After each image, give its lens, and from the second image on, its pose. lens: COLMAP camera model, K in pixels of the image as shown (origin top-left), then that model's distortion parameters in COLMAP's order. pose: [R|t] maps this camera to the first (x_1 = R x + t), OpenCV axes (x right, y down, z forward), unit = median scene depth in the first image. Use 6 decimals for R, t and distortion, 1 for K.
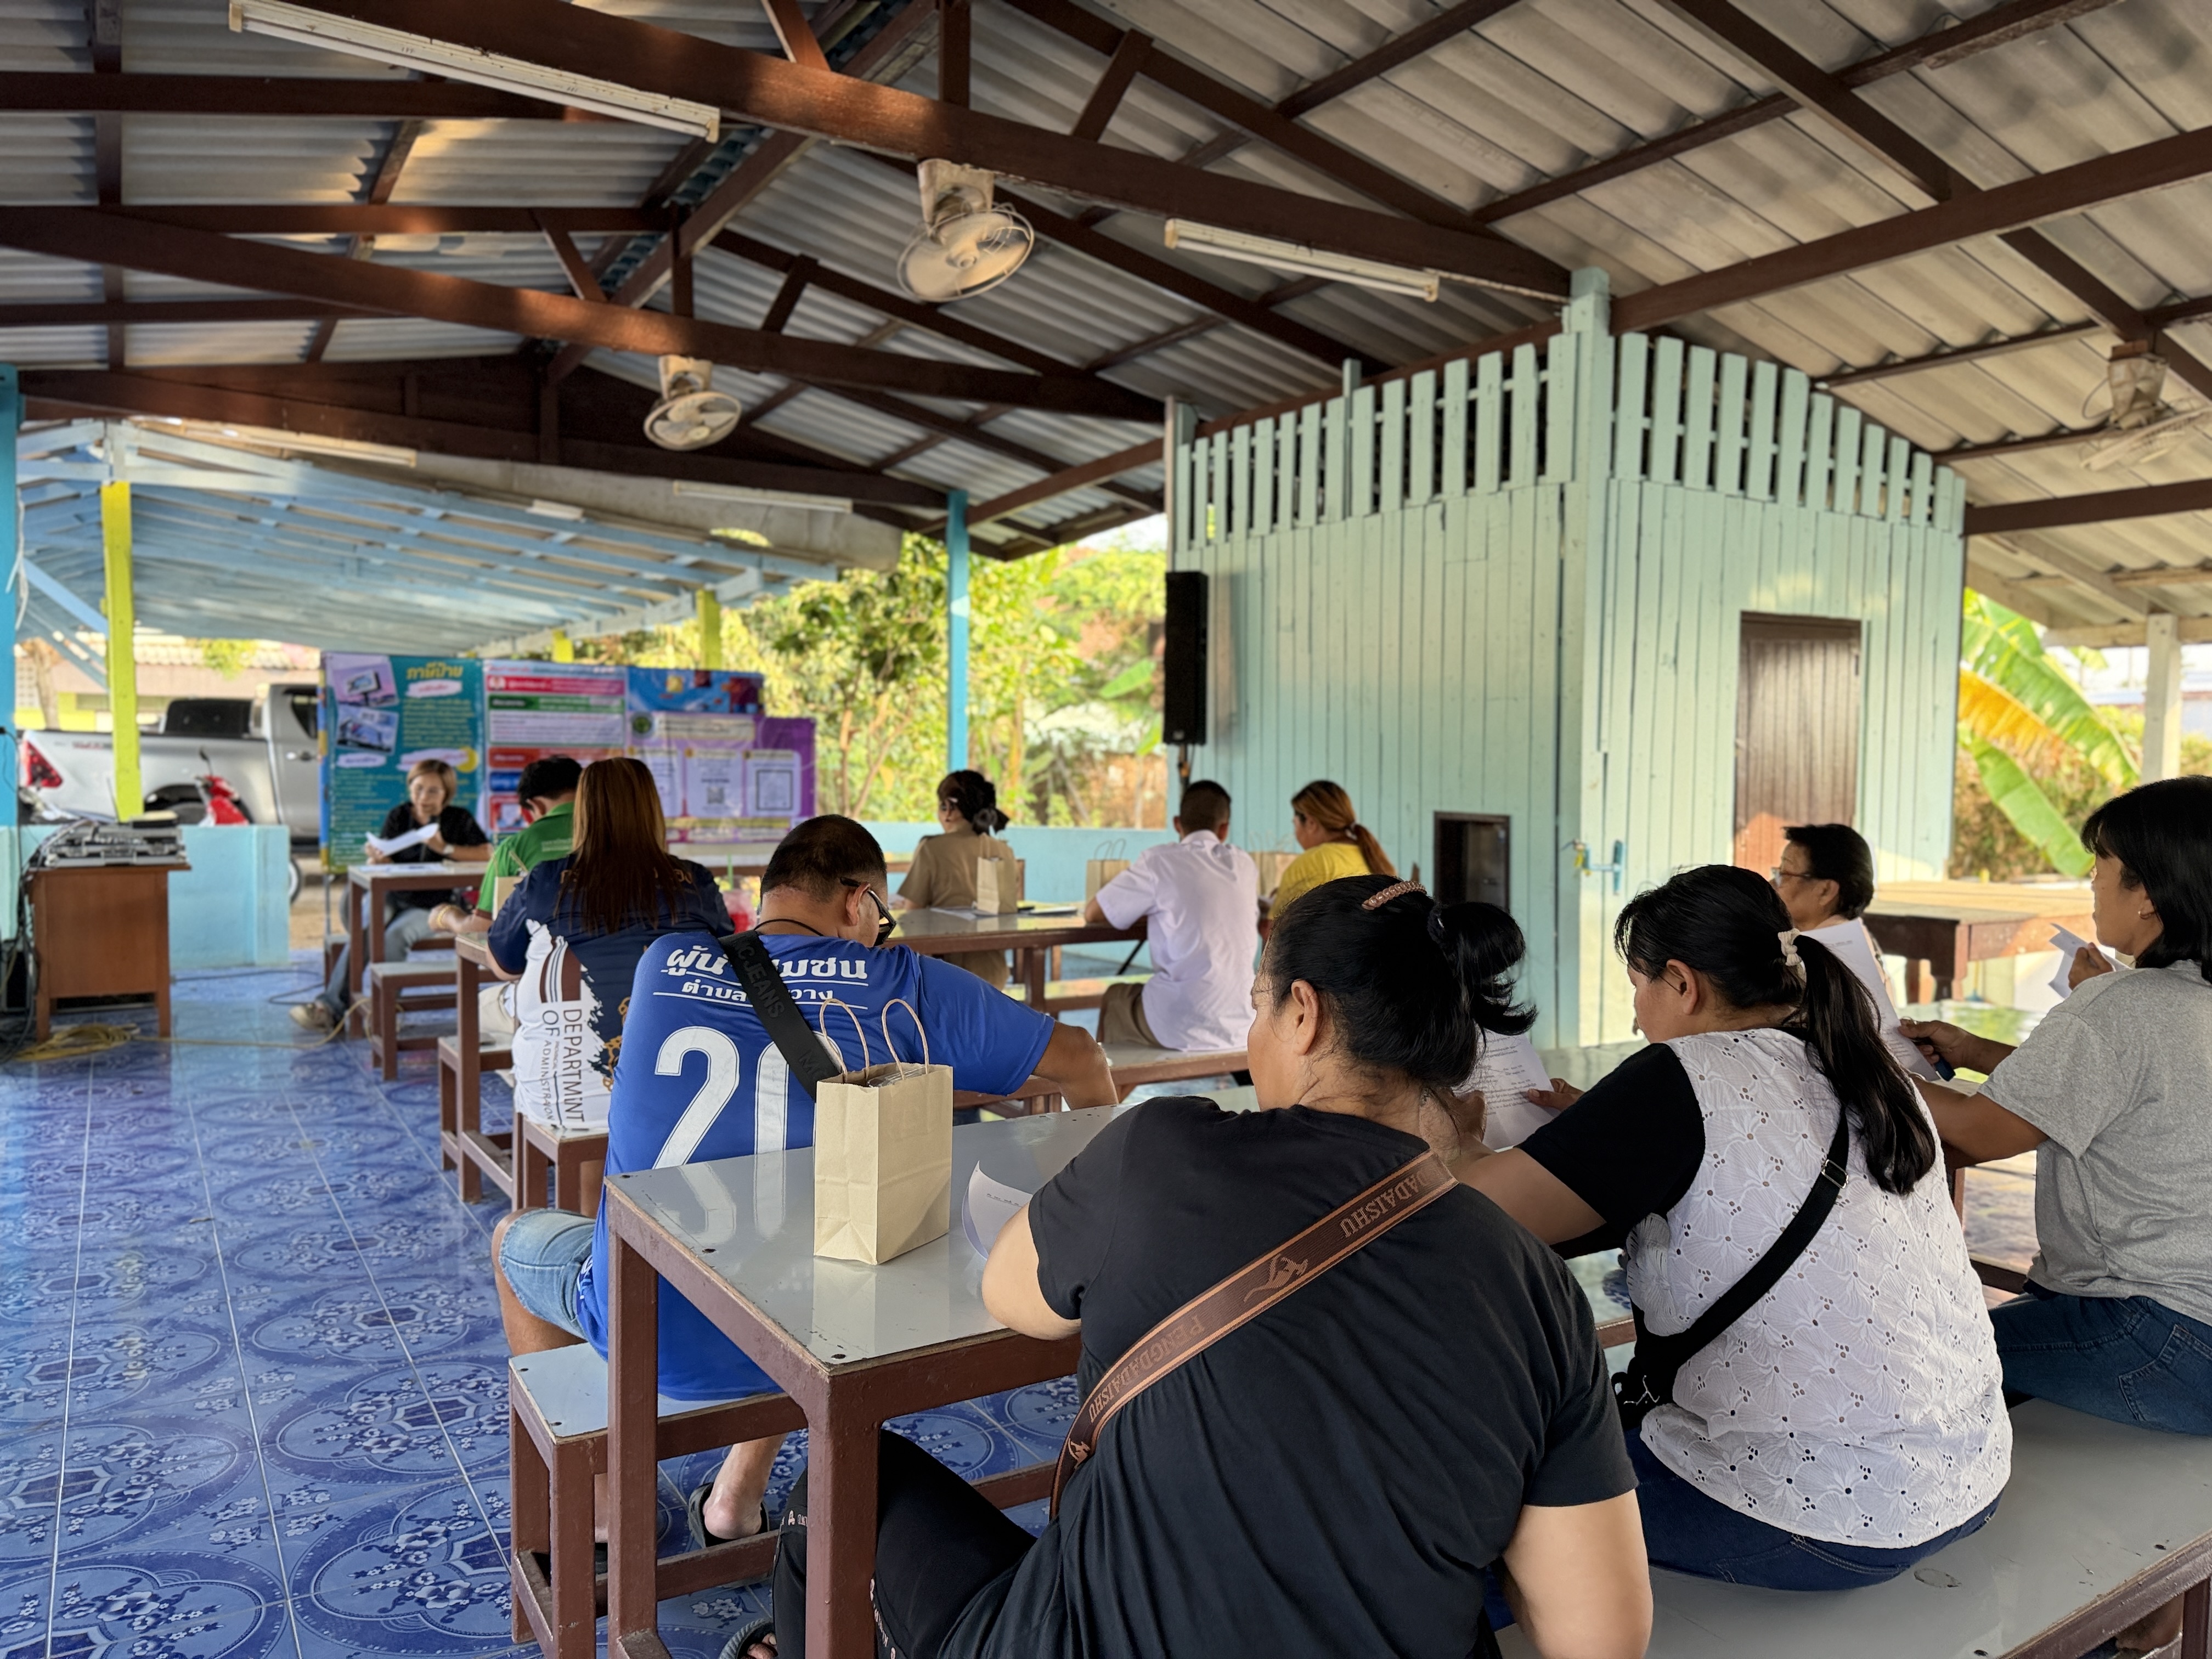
lens RADIAL K [[1552.0, 0, 1155.5], [0, 1552.0, 839.5], [0, 0, 1]] dist [0.039893, -0.103095]
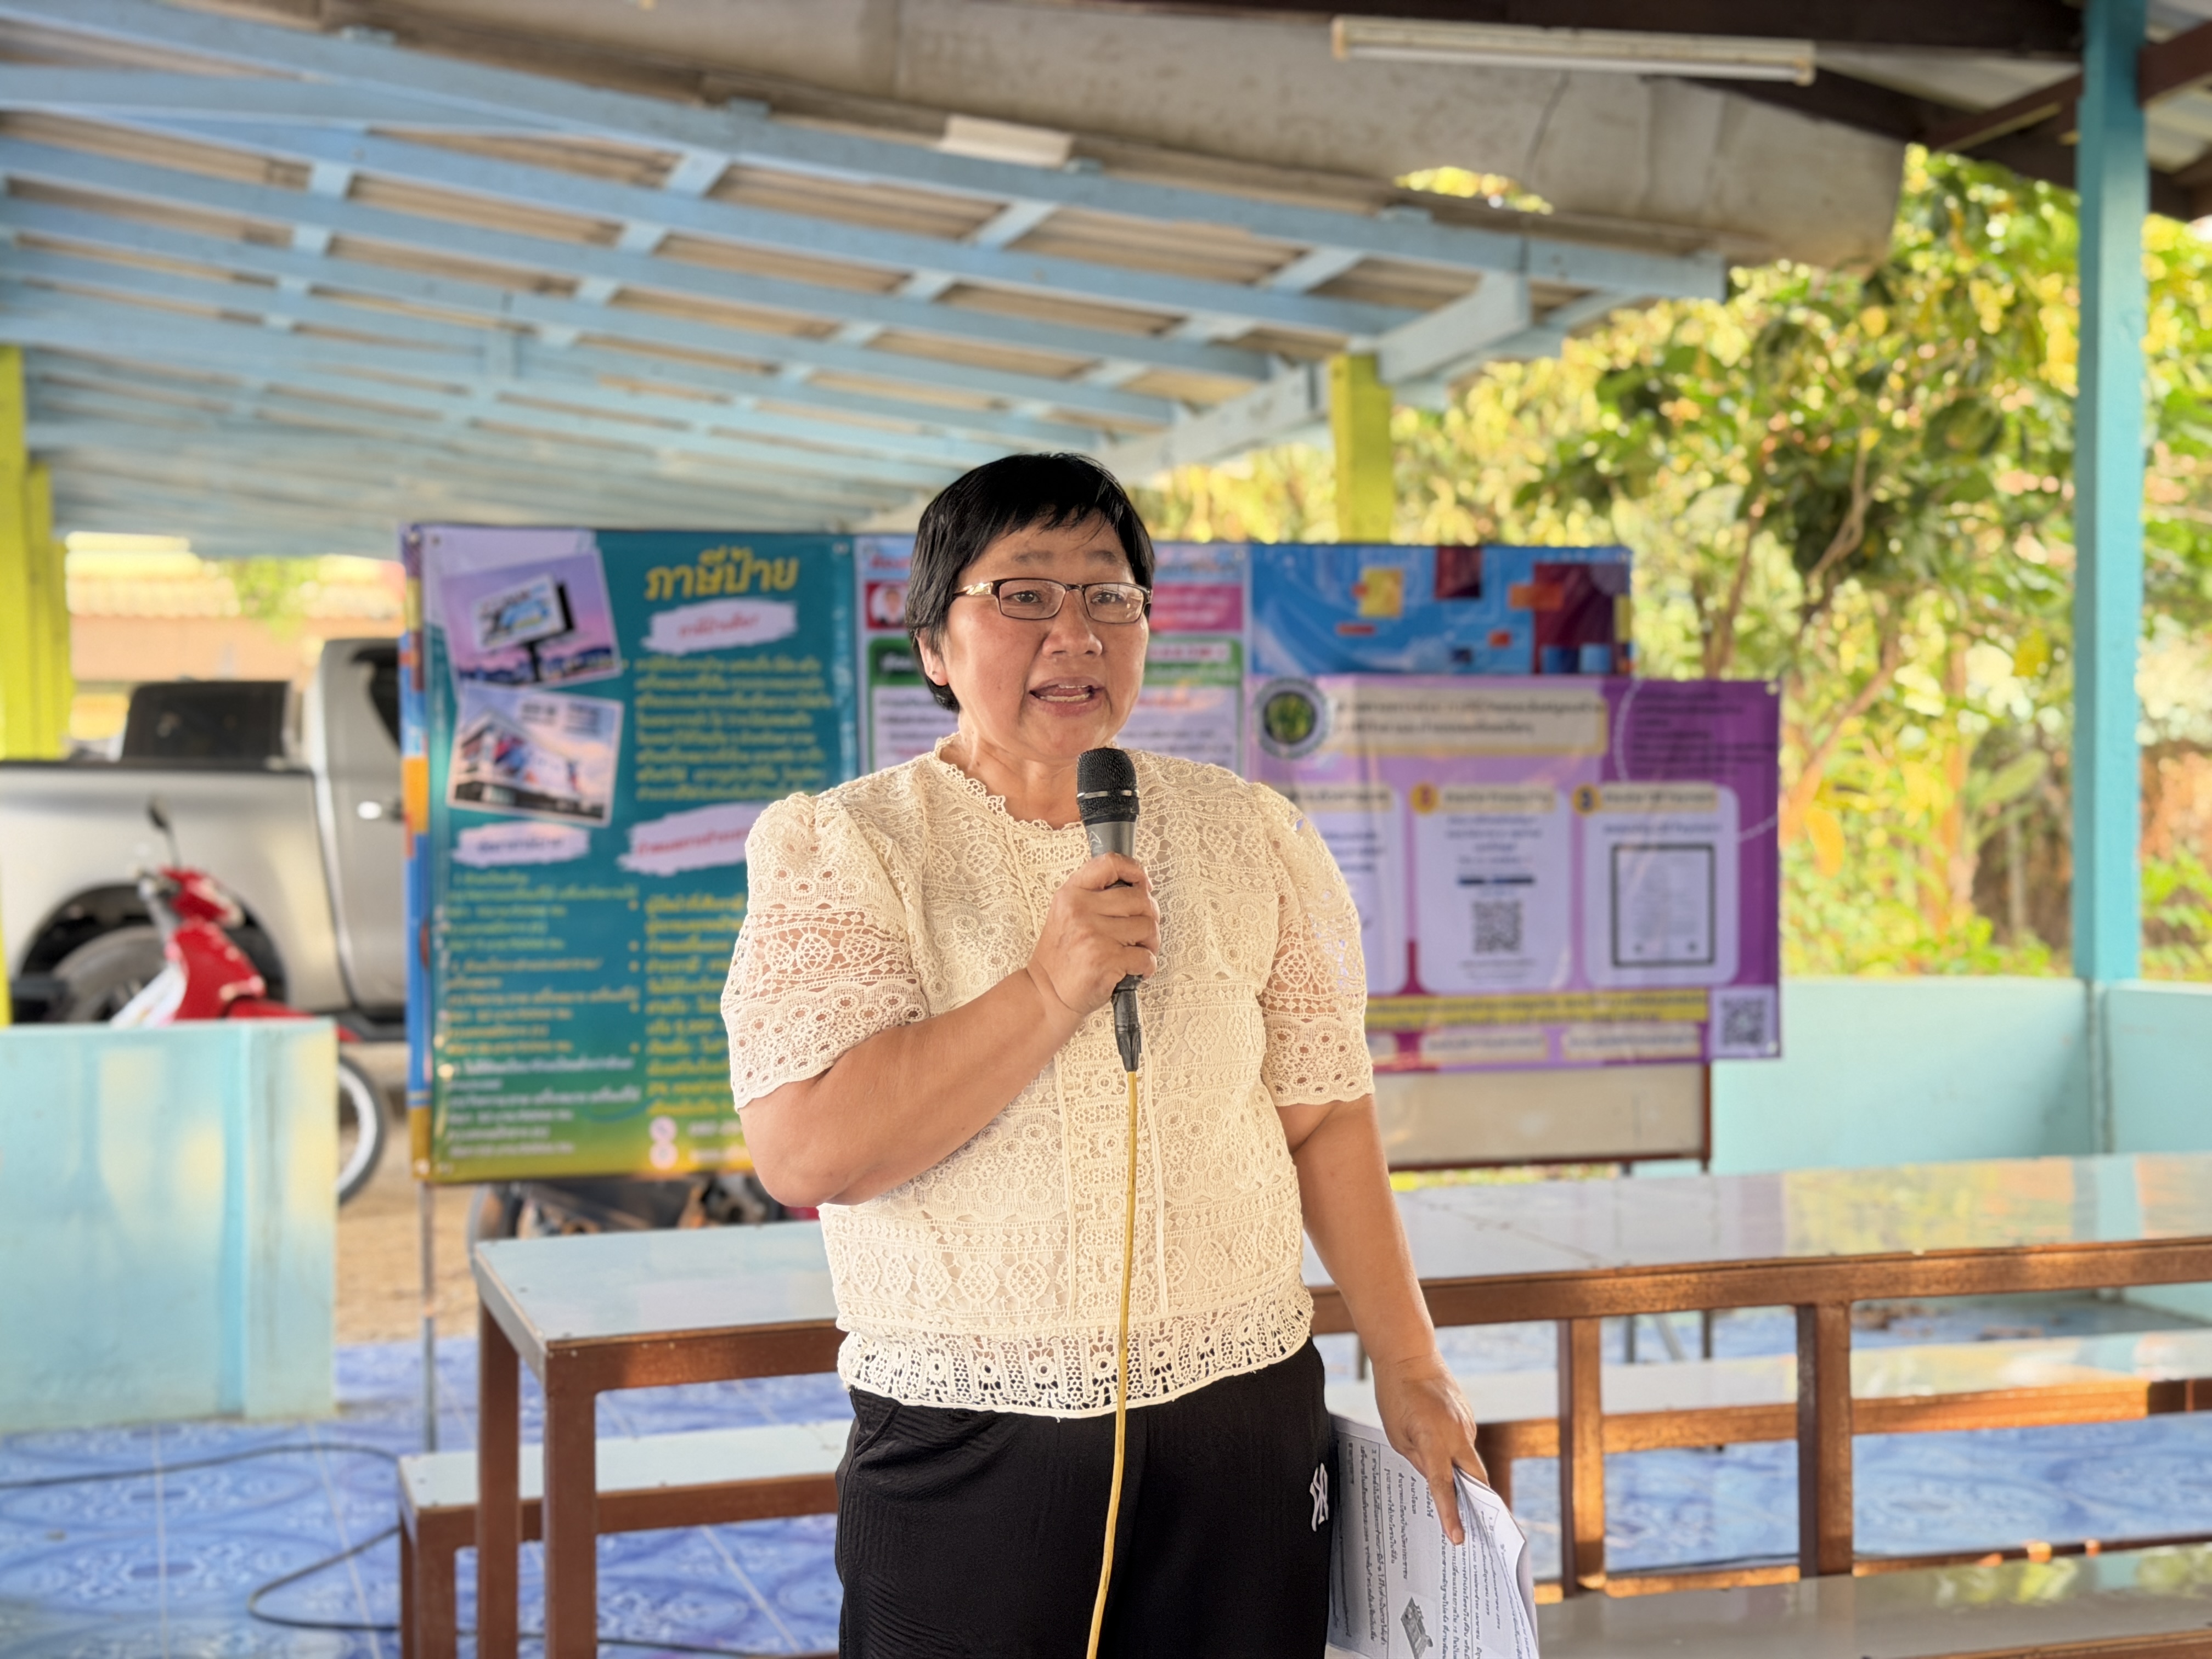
lens RADIAL K [[3094.0, 0, 1129.2], [0, 3094.0, 829.5], [0, 0, 1]] dist [0.169803, -0.321256]
pose [[0.960473, -0.014945, -0.277972, -0.174228], [0.006380, 0.999477, -0.031692, -0.028198], [0.278300, 0.028666, 0.960066, 0.345945]]
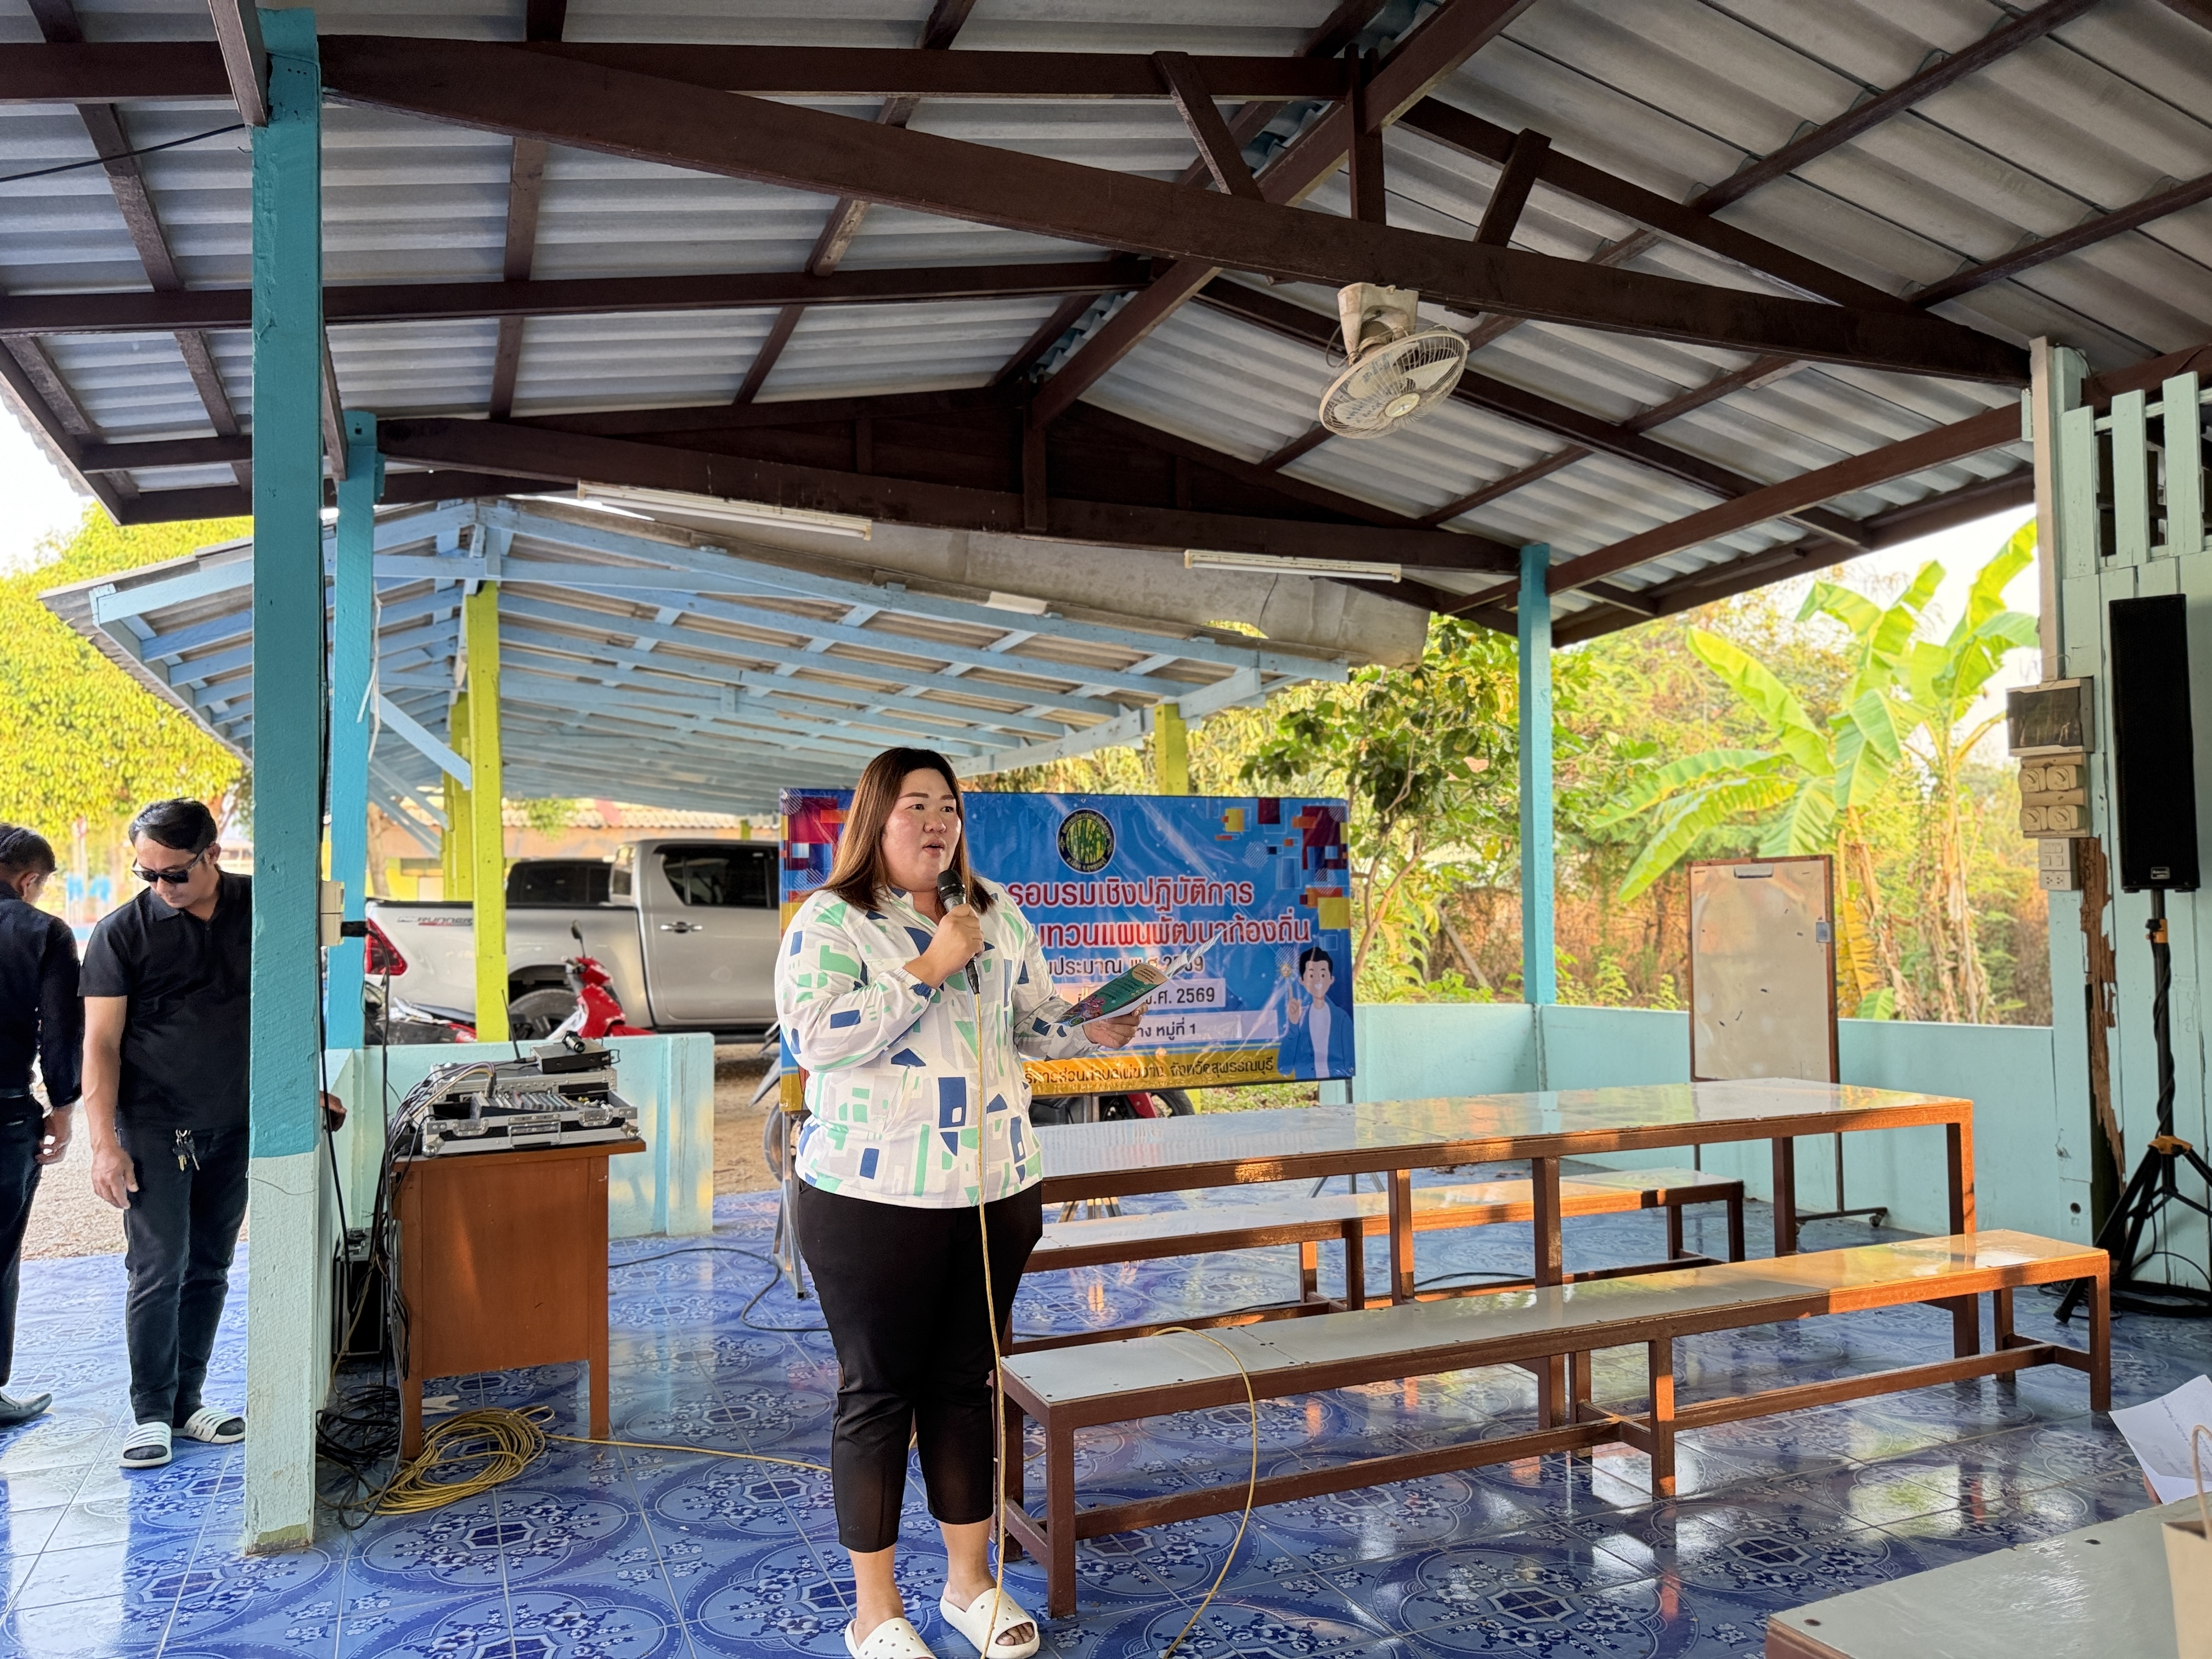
lens RADIAL K [[1548.5, 0, 1096.1], [0, 1548.5, 836.4], [0, 0, 1]] dist [0.158728, -0.292202]
pose [[0.982475, -0.032648, -0.183515, -0.238091], [0.015993, 0.995675, -0.091513, -0.029746], [0.185709, 0.086974, 0.978748, 0.304538]]
